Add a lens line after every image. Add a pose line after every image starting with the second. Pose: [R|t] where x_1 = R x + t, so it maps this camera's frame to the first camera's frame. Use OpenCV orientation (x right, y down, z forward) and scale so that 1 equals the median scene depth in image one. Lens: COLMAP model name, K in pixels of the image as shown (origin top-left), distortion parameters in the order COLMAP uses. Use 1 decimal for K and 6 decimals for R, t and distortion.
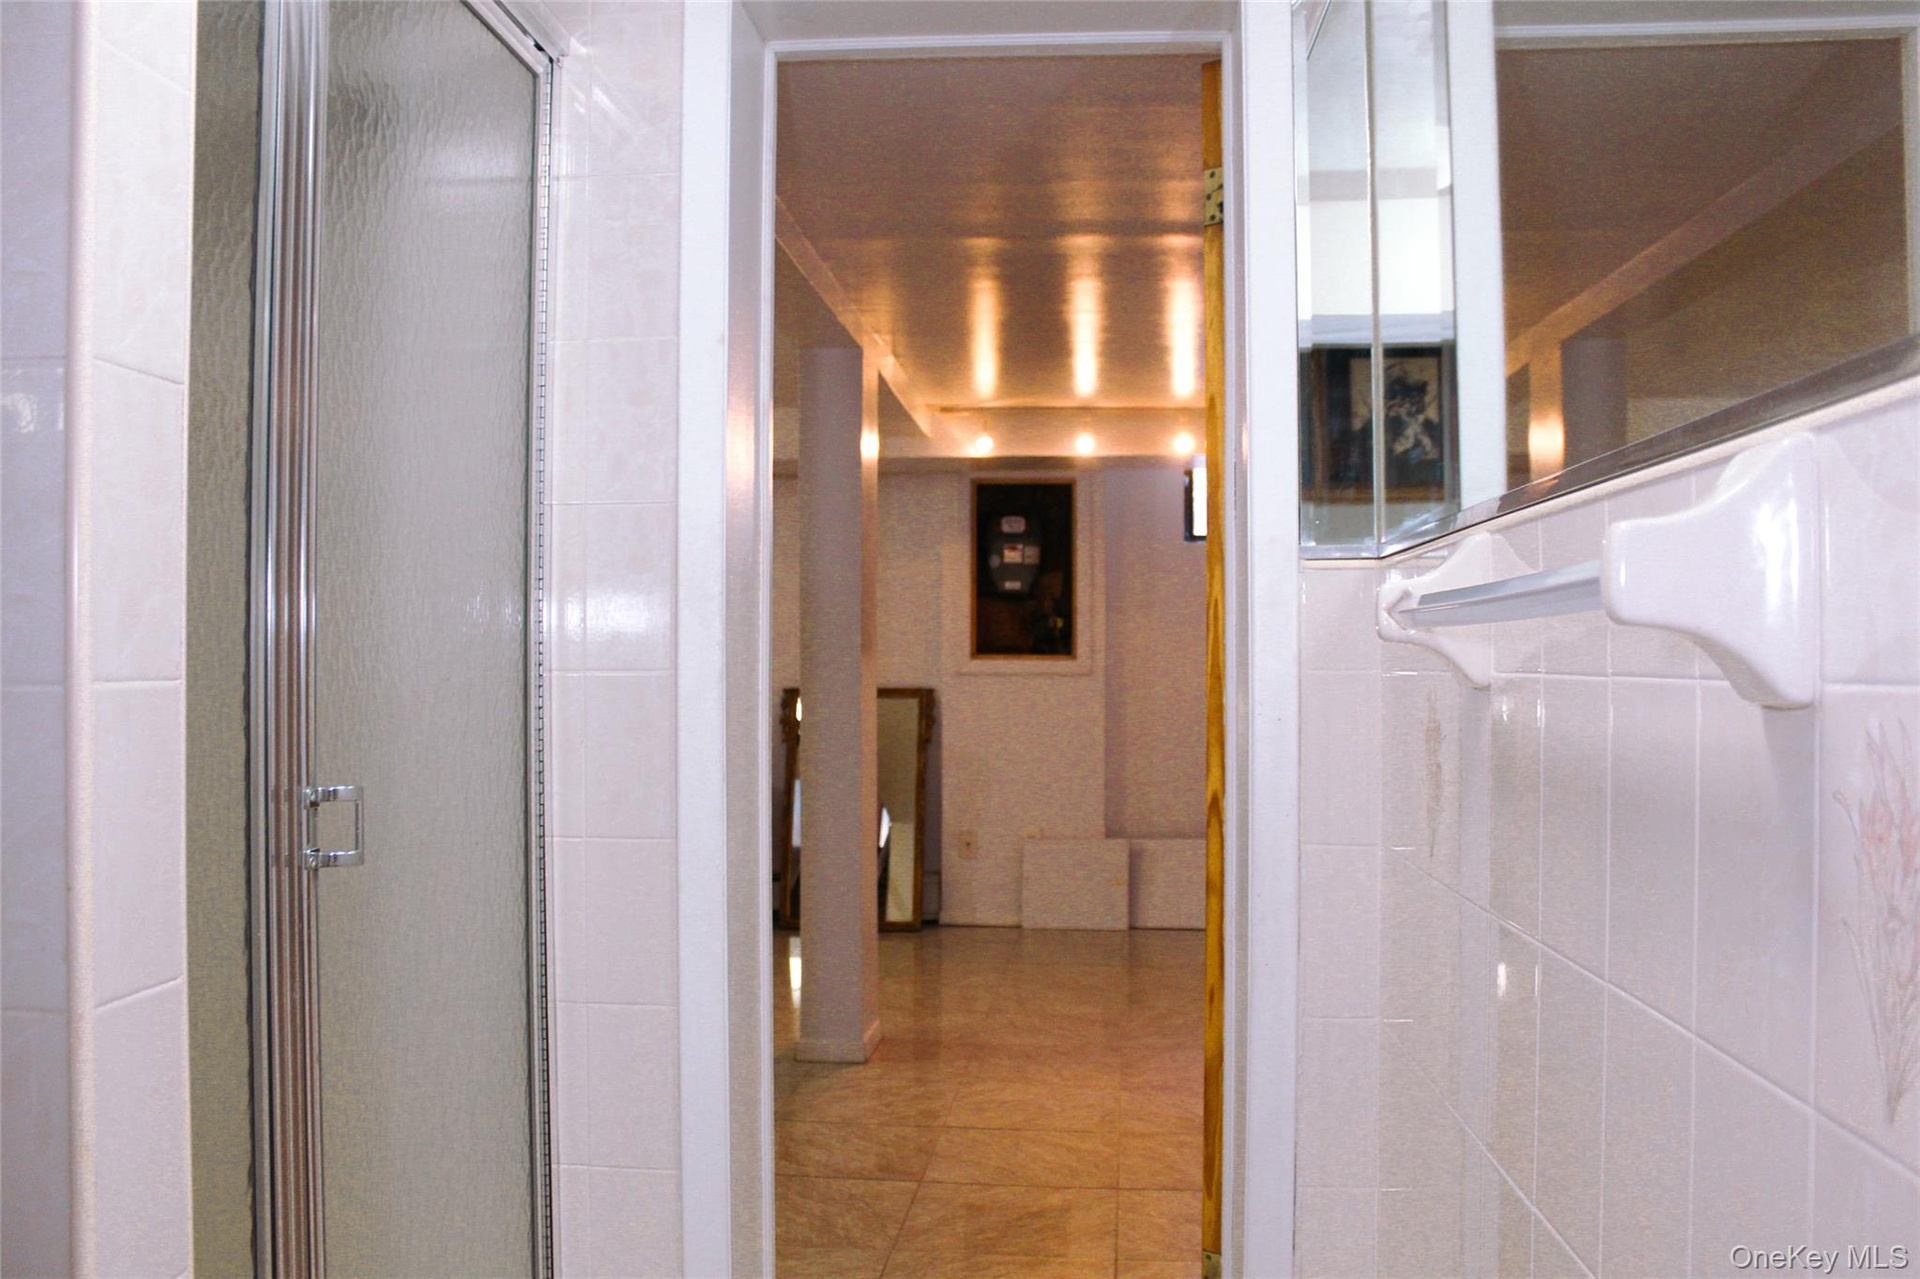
lens RADIAL K [[1623.3, 0, 955.8], [0, 1623.3, 653.7], [0, 0, 1]] dist [-0.163817, 0.149301]
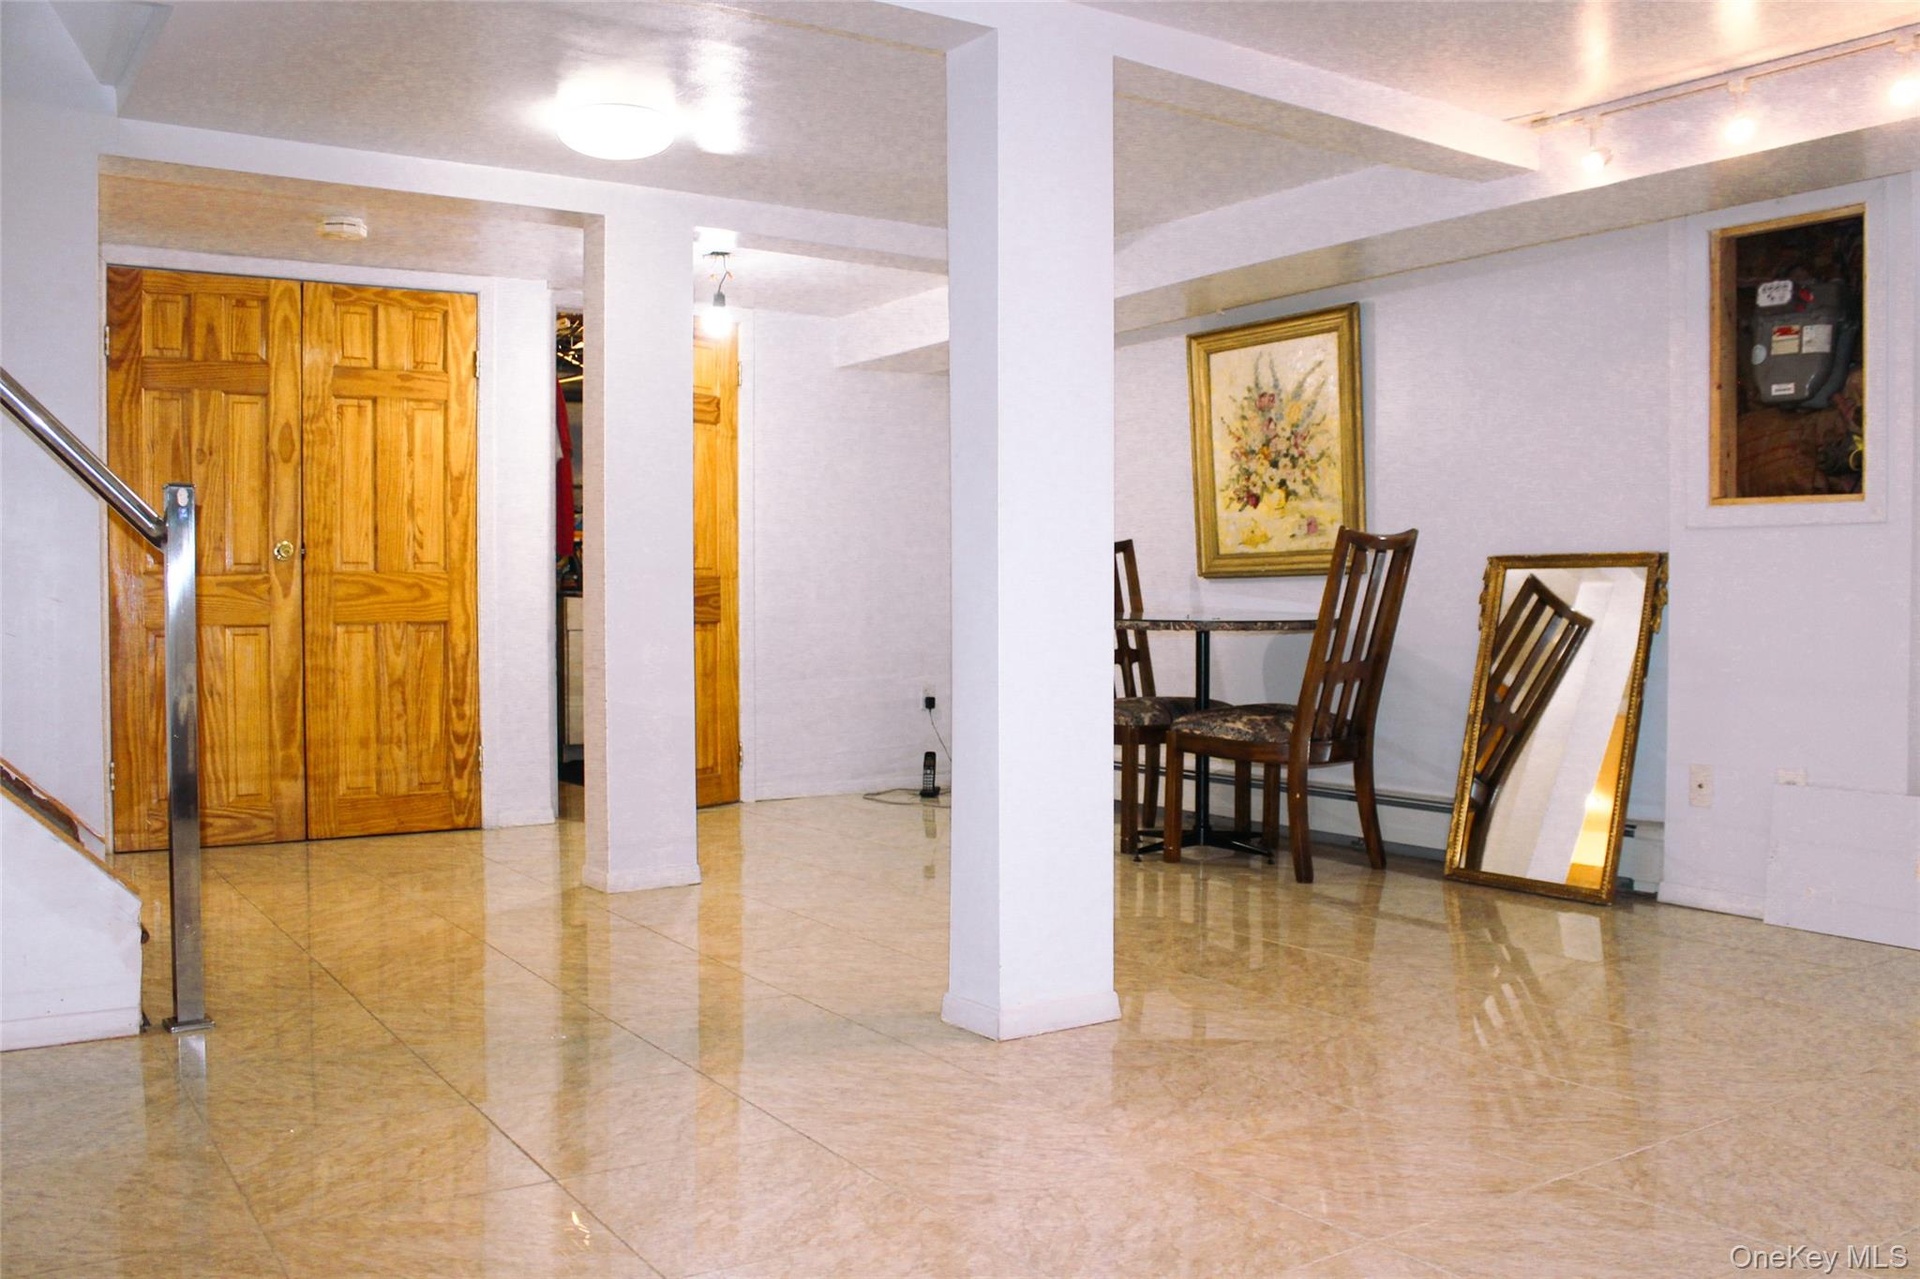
lens RADIAL K [[1623.3, 0, 955.8], [0, 1623.3, 653.7], [0, 0, 1]] dist [-0.163817, 0.149301]
pose [[0.616588, 0.026352, -0.786845, 0.324249], [0.001857, 0.999388, 0.034926, 0.040197], [0.787284, -0.022996, 0.616162, 0.363744]]
